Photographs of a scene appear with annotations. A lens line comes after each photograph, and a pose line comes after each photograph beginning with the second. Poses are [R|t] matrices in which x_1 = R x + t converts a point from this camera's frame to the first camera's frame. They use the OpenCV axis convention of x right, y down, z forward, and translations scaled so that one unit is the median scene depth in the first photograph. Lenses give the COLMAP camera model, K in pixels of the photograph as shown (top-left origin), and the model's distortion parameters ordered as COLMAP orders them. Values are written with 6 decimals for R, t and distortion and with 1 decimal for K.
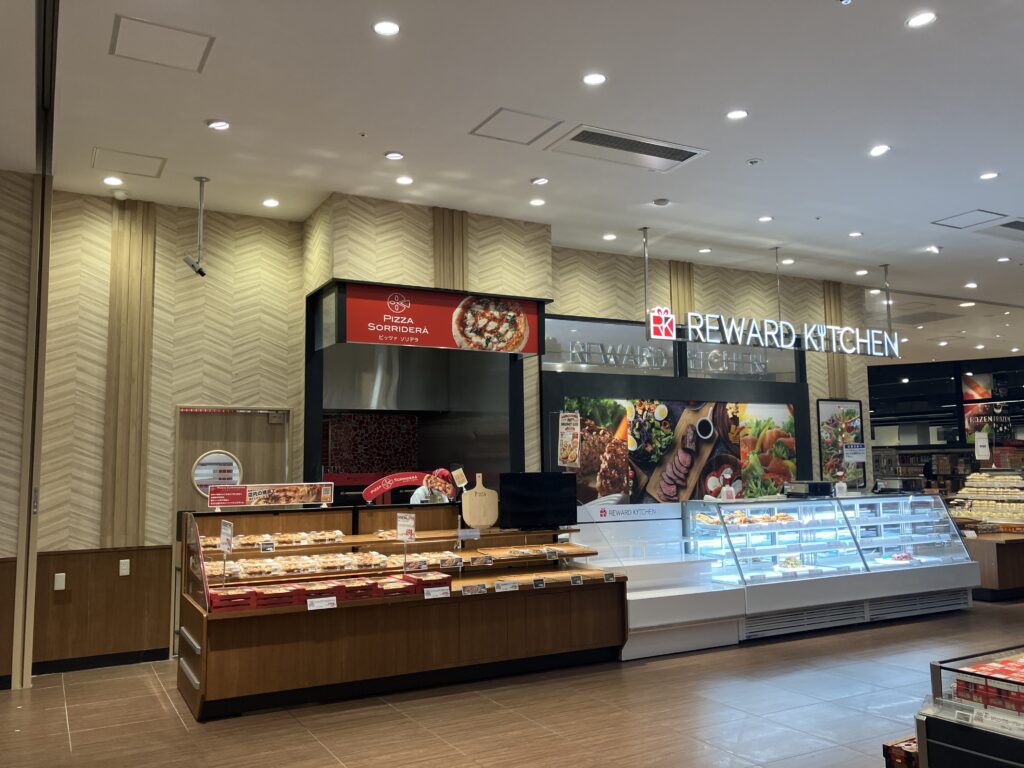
lens RADIAL K [[837.9, 0, 494.5], [0, 837.9, 377.3], [0, 0, 1]] dist [0.170238, -0.529829]
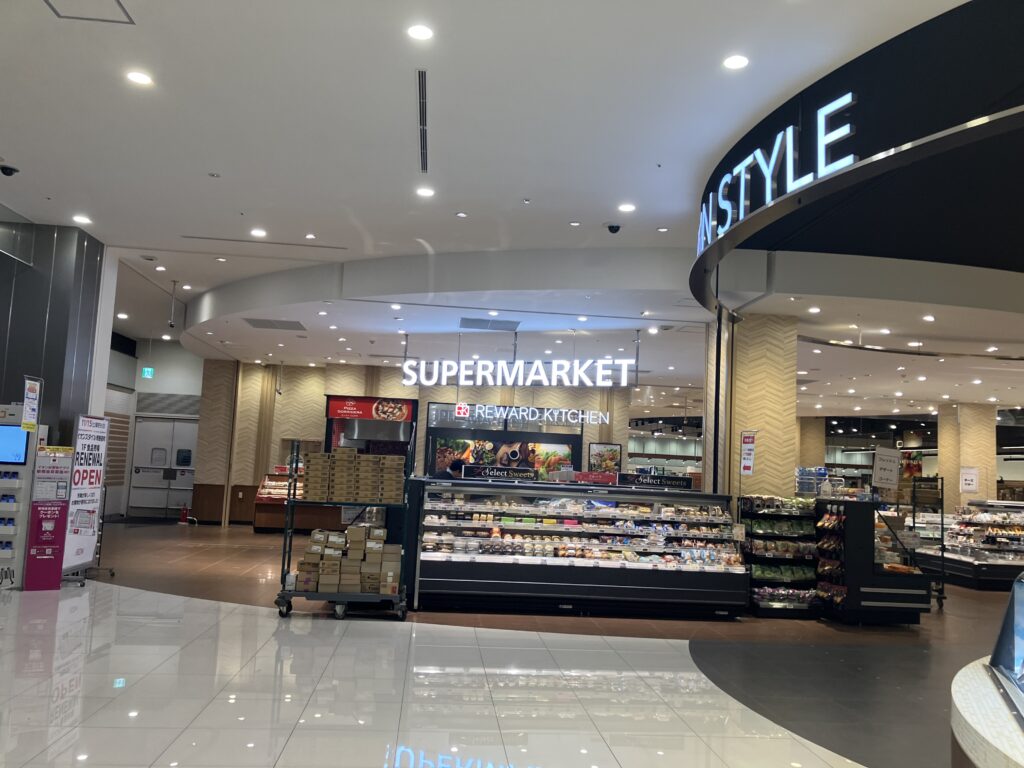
lens RADIAL K [[837.9, 0, 494.5], [0, 837.9, 377.3], [0, 0, 1]] dist [0.170238, -0.529829]
pose [[0.914099, 0.015349, -0.405200, 1.106036], [-0.017287, 0.999850, -0.001122, -0.137712], [0.405122, 0.008030, 0.914227, -1.009130]]
